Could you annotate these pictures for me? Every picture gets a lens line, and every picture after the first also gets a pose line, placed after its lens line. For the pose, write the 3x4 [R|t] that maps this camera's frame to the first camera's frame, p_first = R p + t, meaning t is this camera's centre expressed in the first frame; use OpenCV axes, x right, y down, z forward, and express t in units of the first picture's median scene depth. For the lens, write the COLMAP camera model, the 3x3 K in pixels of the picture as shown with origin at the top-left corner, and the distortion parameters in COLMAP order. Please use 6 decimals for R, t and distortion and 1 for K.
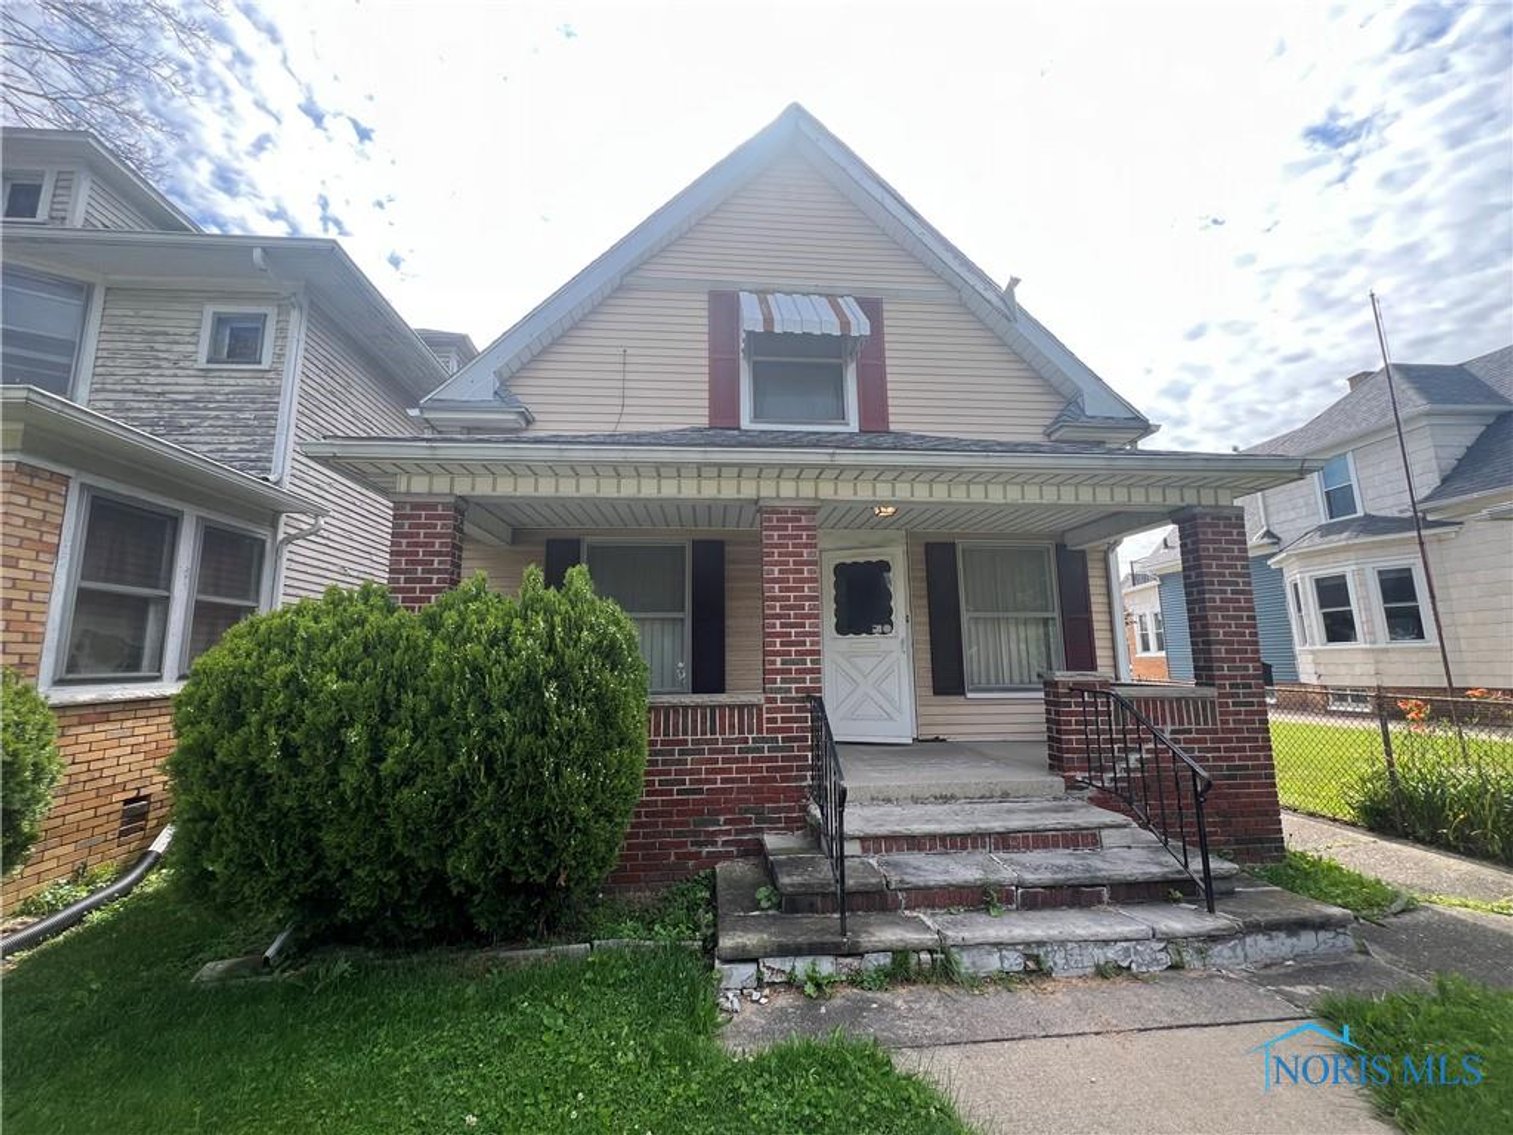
lens RADIAL K [[606.5, 0, 751.2], [0, 606.5, 566.7], [0, 0, 1]] dist [-0.001497, -0.000080]
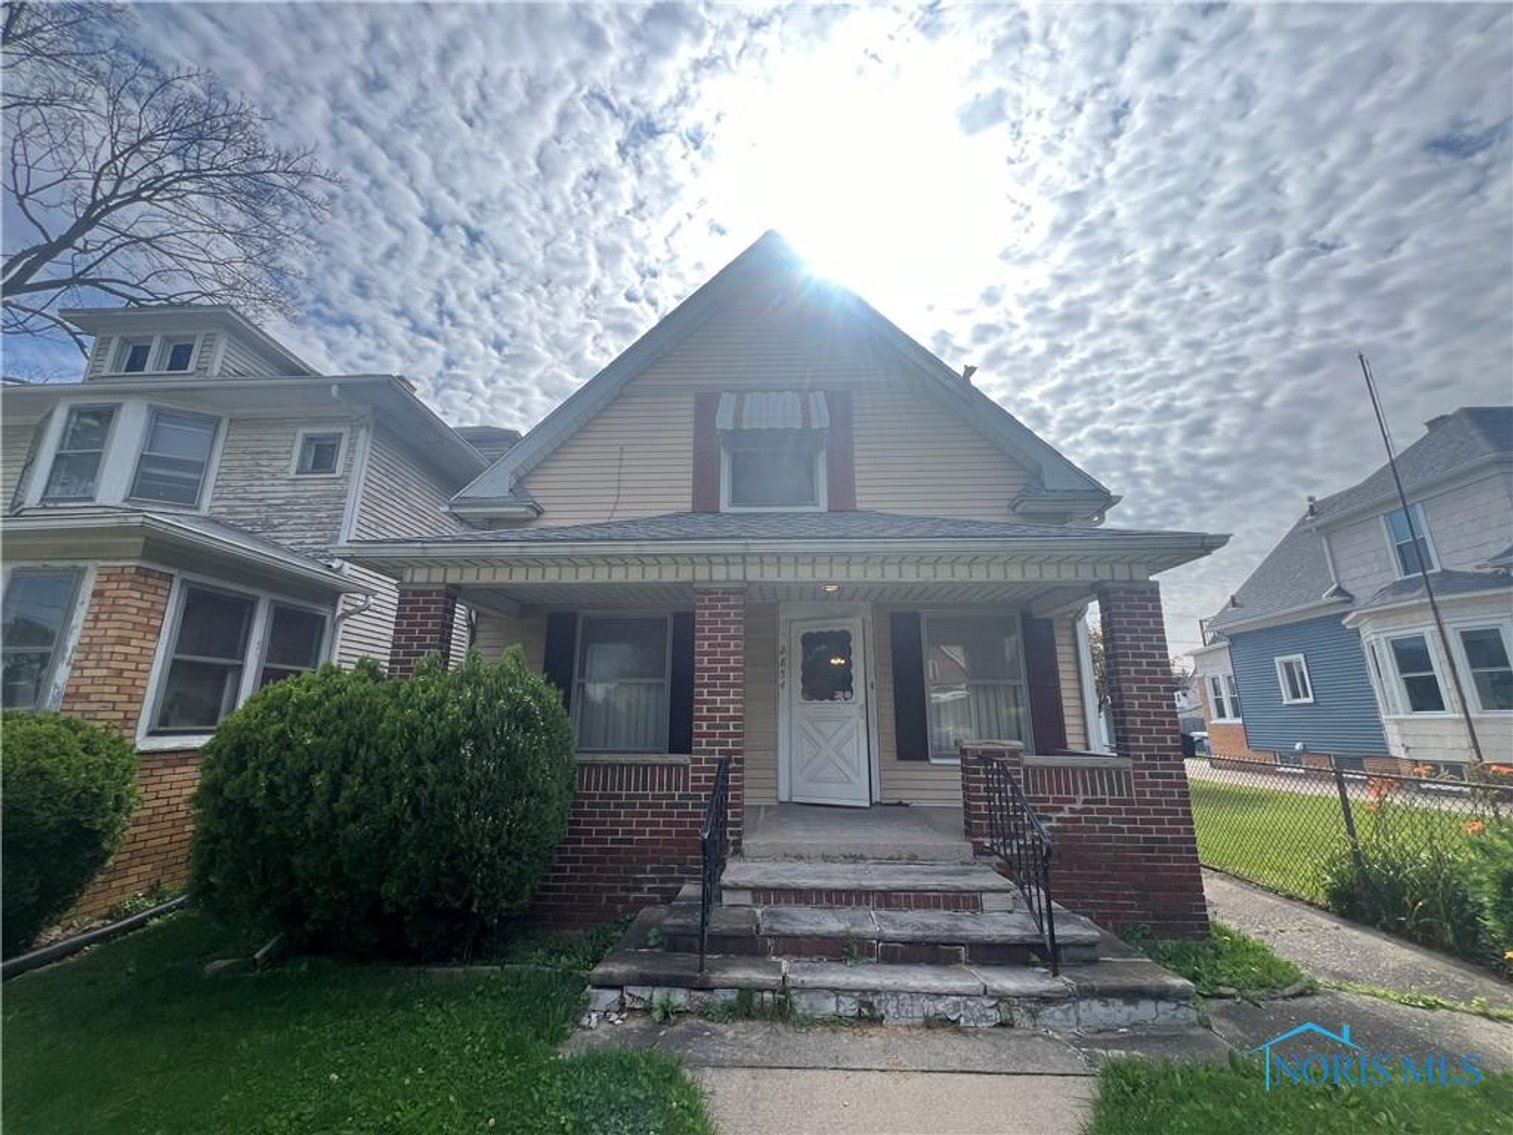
lens RADIAL K [[605.3, 0, 753.9], [0, 605.3, 565.4], [0, 0, 1]] dist [-0.001493, -0.000194]
pose [[0.991342, -0.018291, -0.130023, 0.289353], [0.005756, 0.995352, -0.096135, -0.032998], [0.131177, 0.094554, 0.986839, -0.132772]]
